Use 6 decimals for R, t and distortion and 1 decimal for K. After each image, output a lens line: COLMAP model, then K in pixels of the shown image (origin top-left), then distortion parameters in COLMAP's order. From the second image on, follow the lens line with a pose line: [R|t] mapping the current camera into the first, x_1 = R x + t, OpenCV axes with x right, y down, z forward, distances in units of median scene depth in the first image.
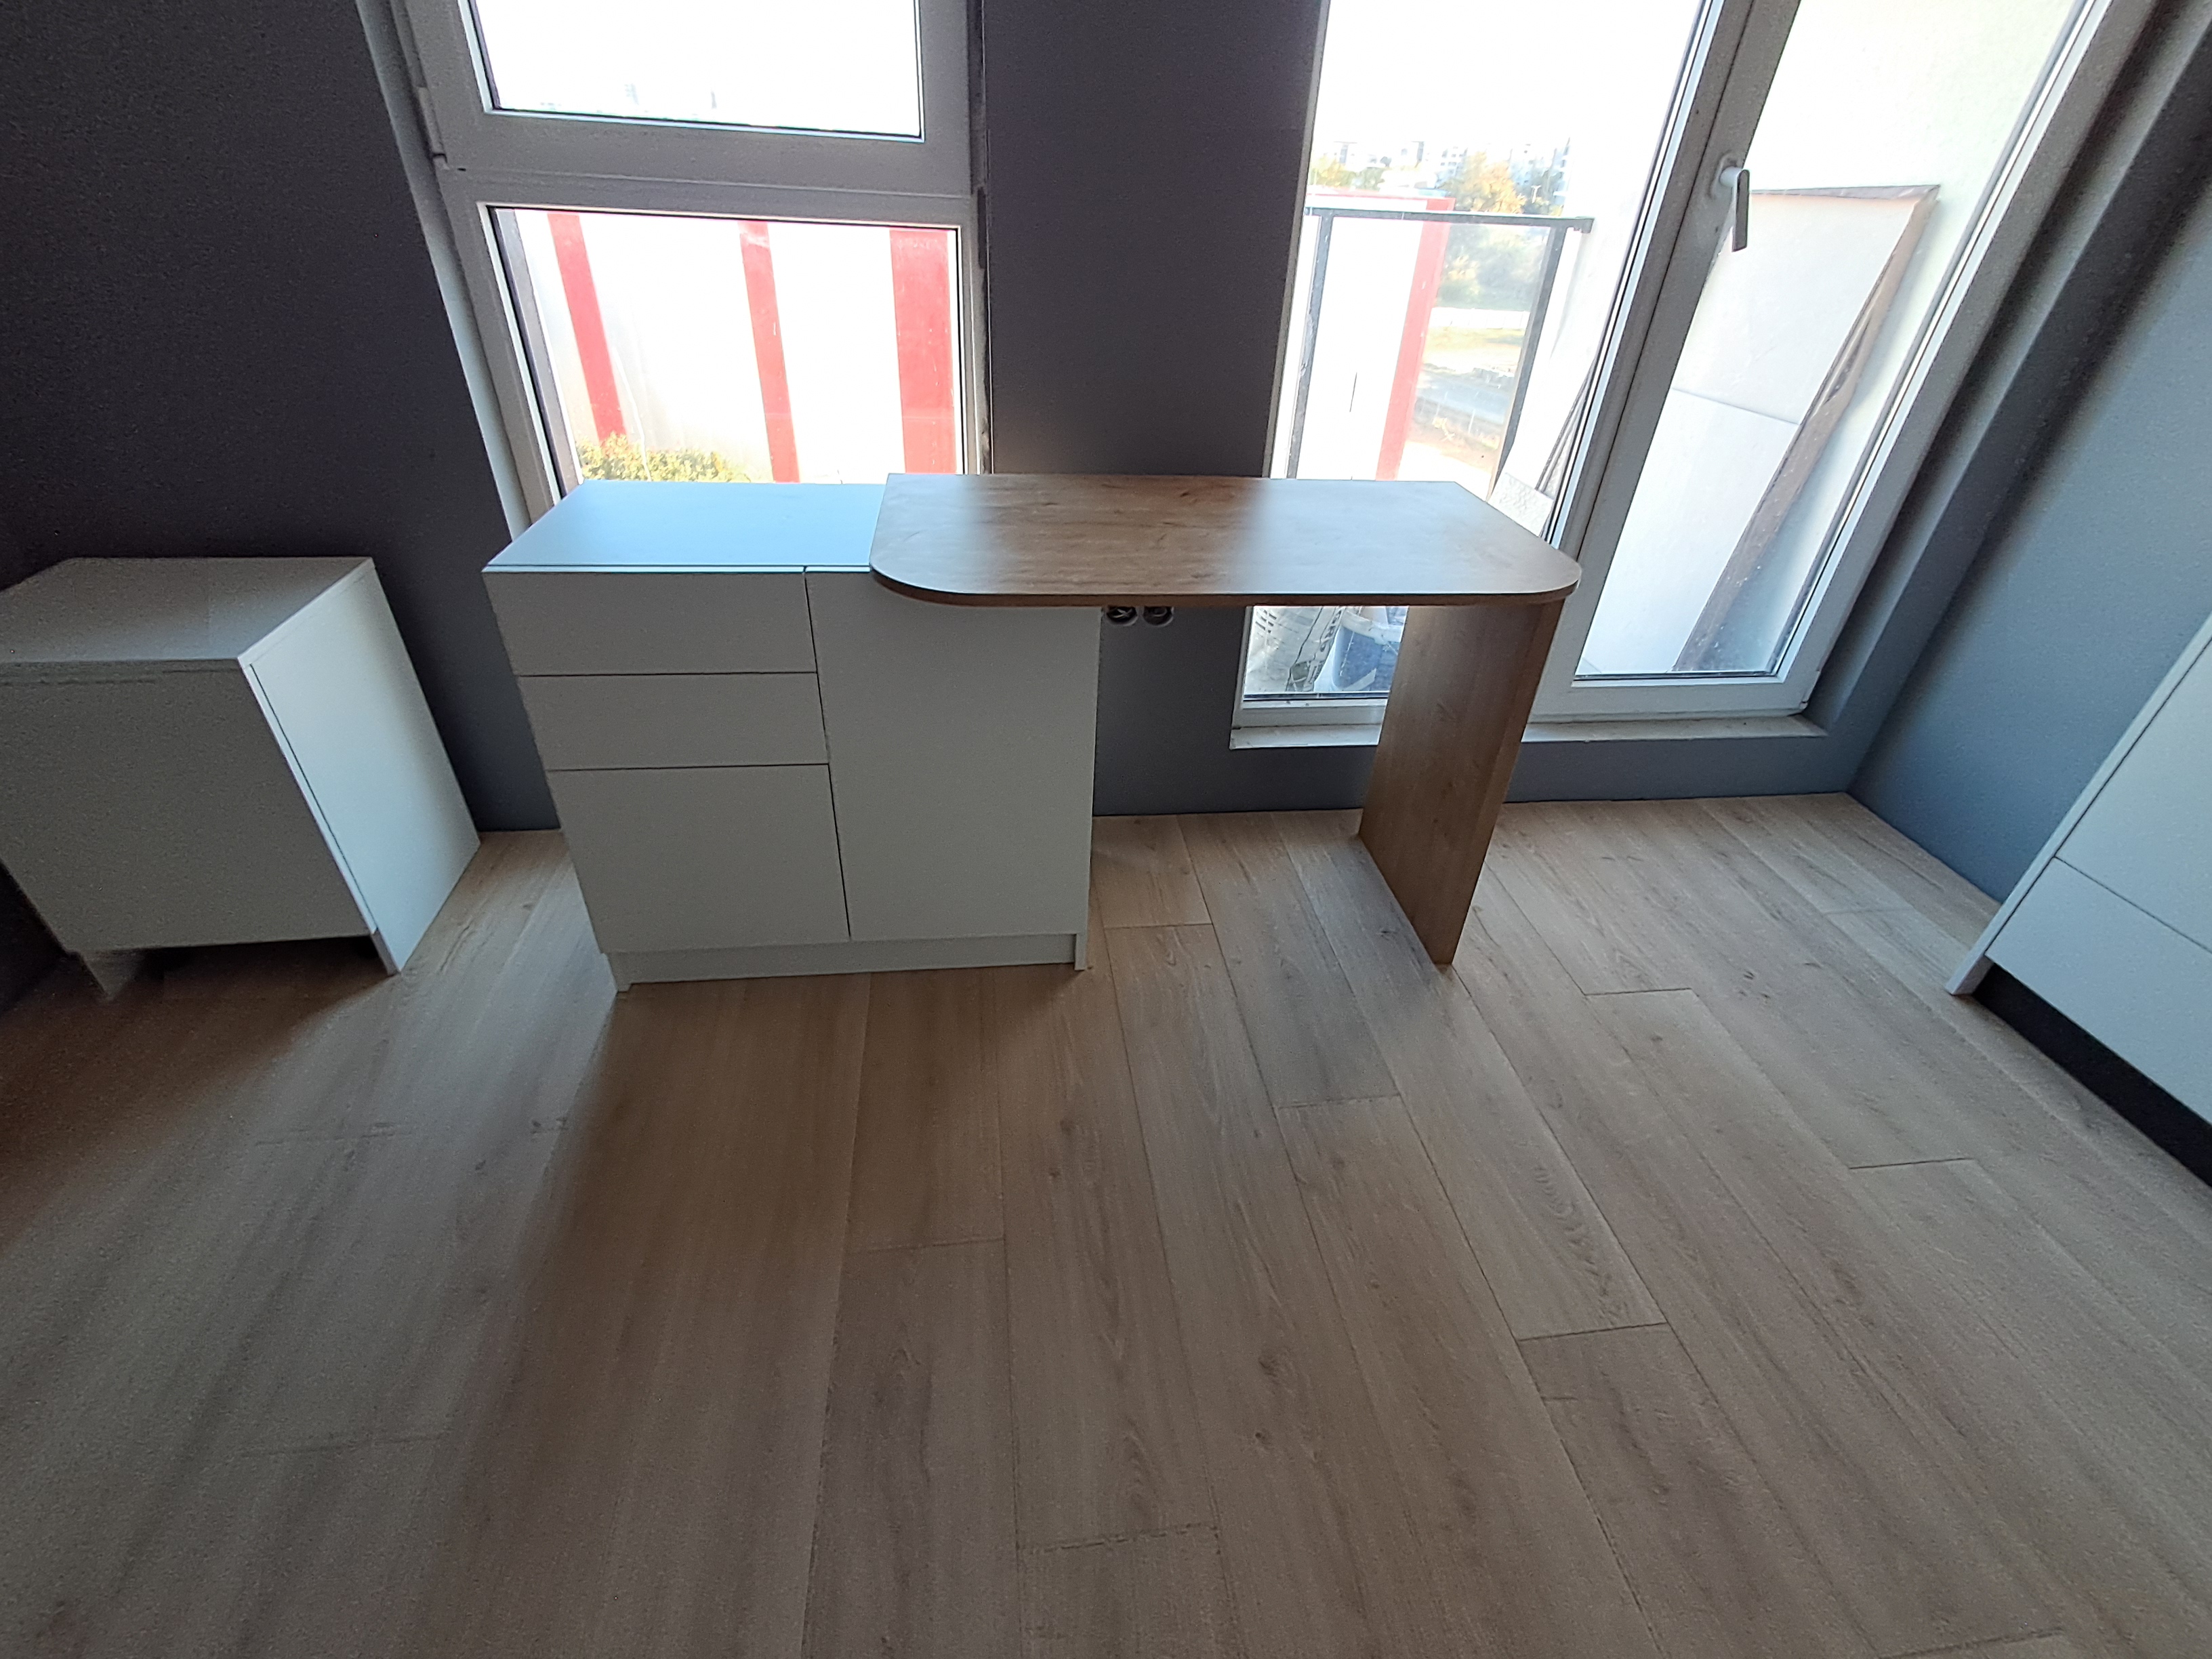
lens RADIAL K [[948.9, 0, 1106.0], [0, 948.9, 829.5], [0, 0, 1]] dist [0.014232, 0.000495]
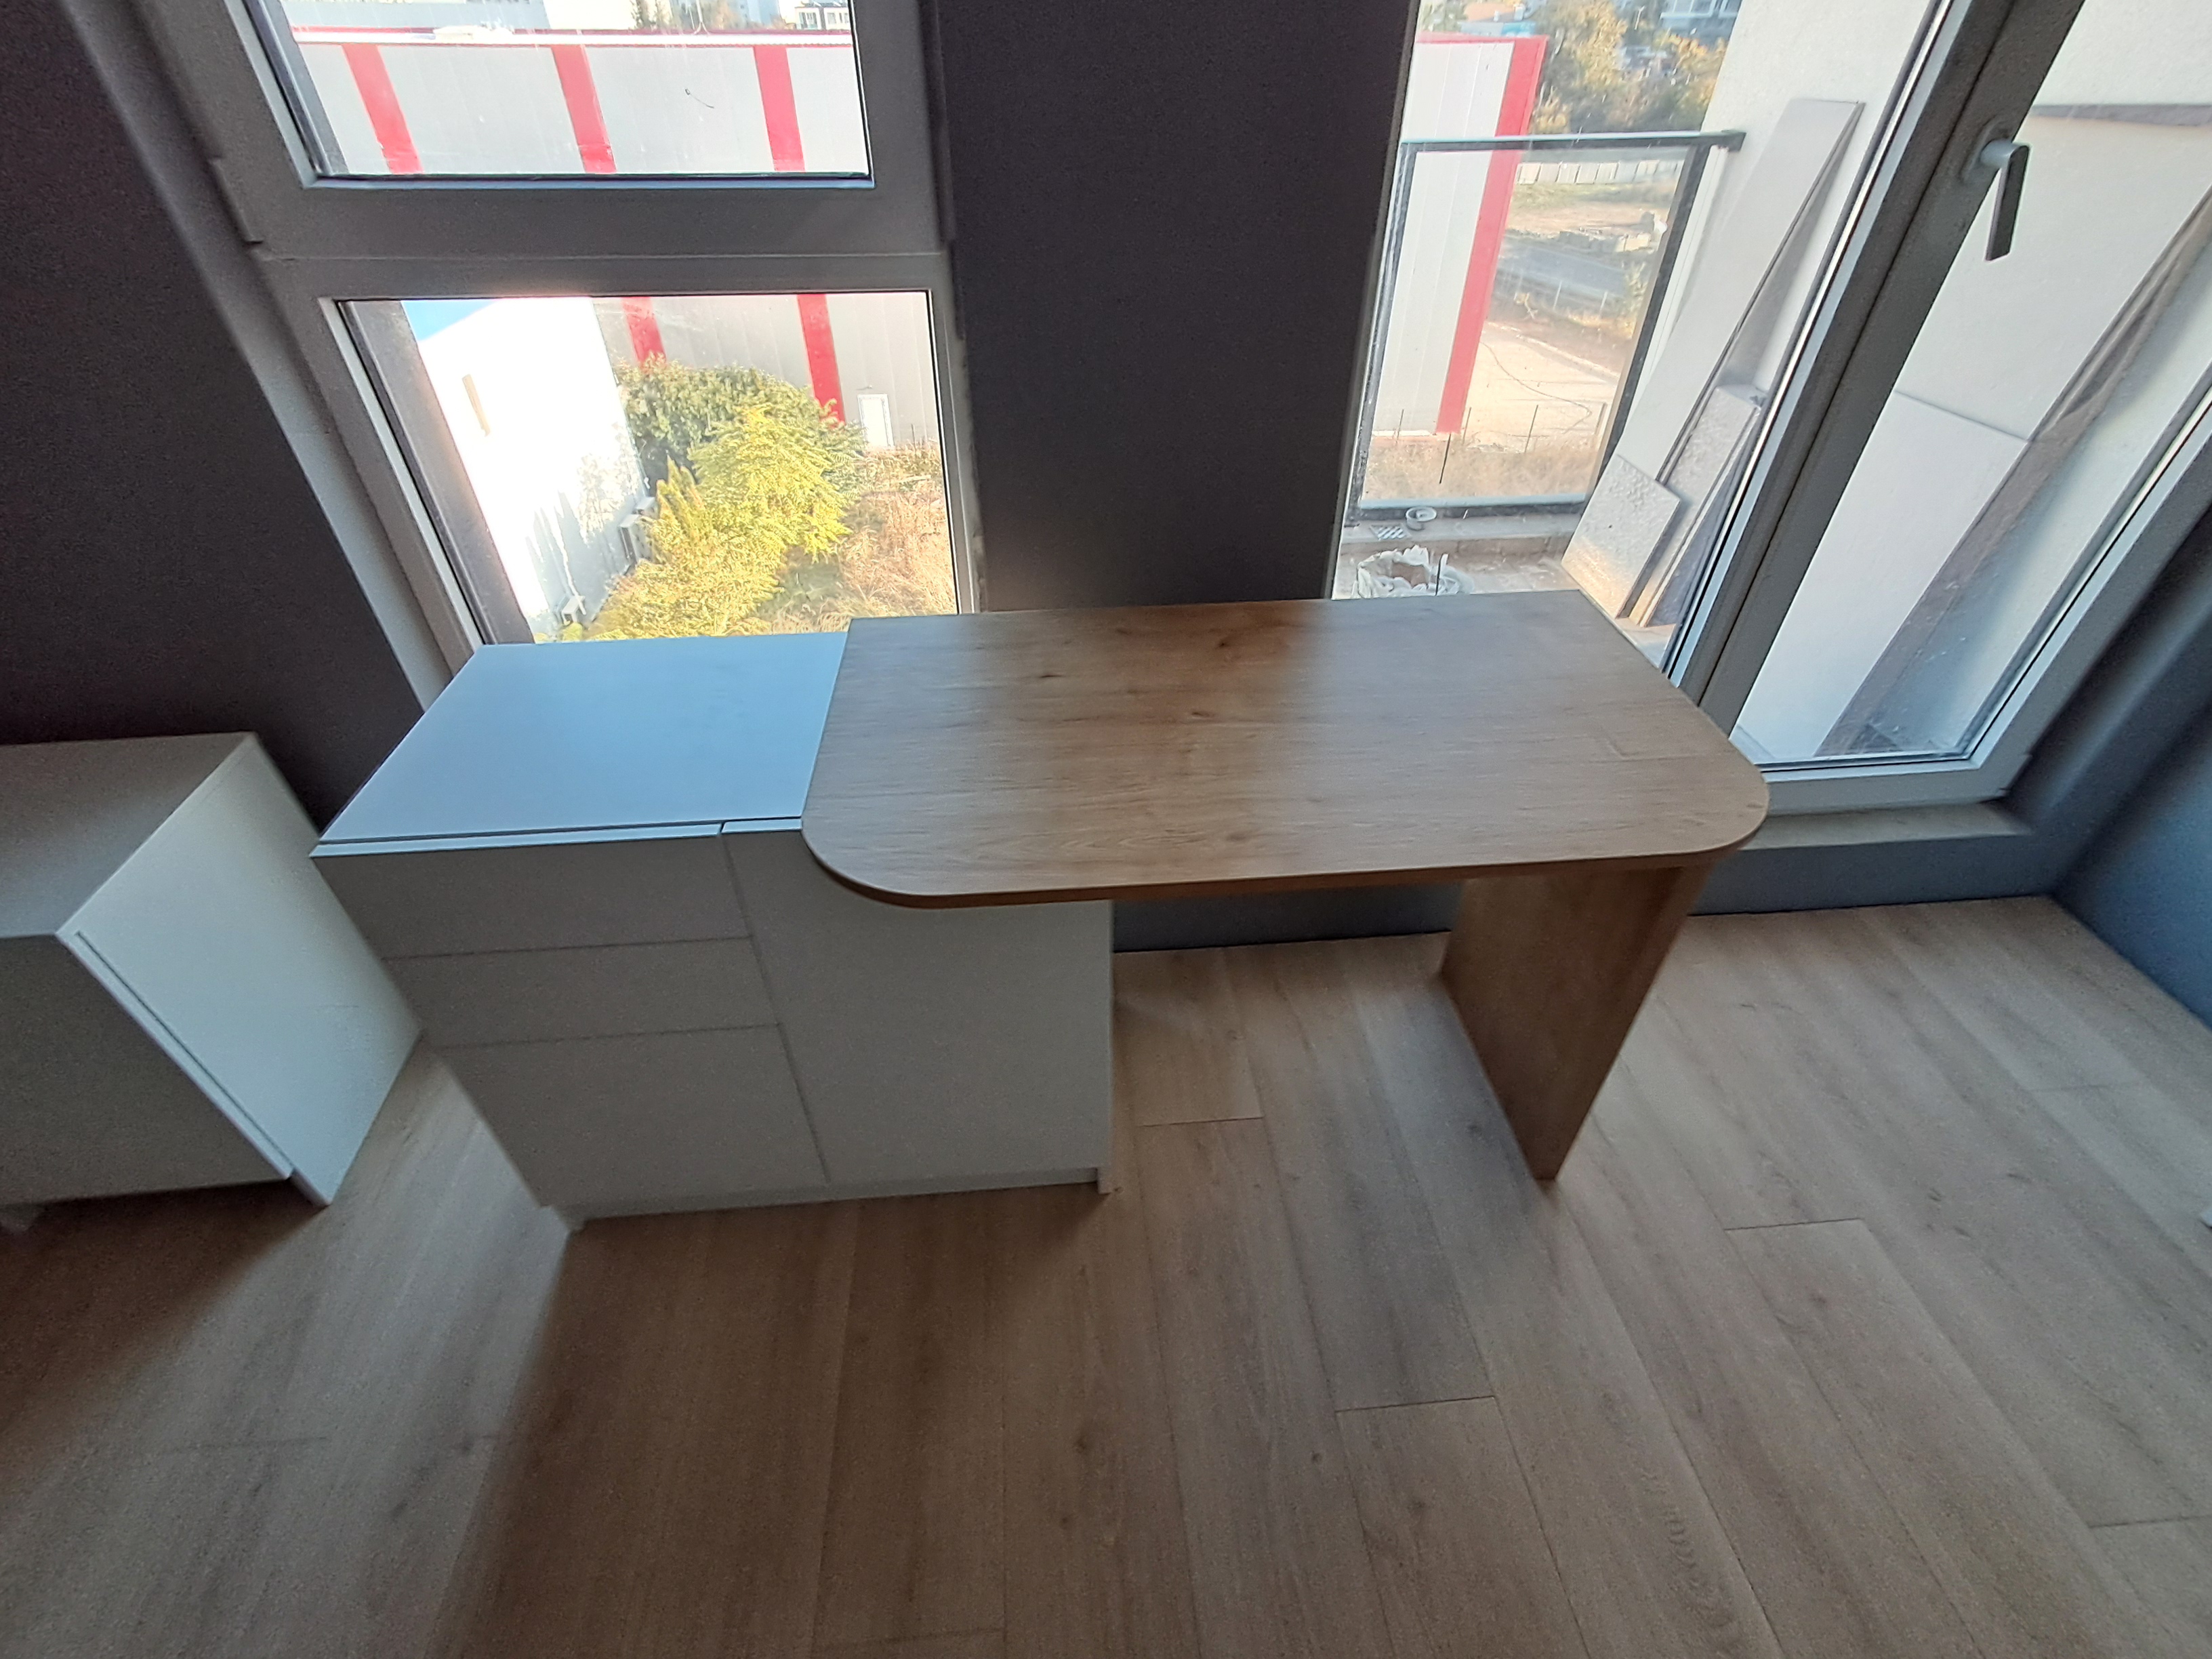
lens RADIAL K [[948.9, 0, 1106.0], [0, 948.9, 829.5], [0, 0, 1]] dist [0.014232, 0.000495]
pose [[0.997970, -0.011857, -0.062579, 0.031586], [0.017880, 0.995163, 0.096597, -0.260909], [0.061131, -0.097520, 0.993354, 0.196679]]
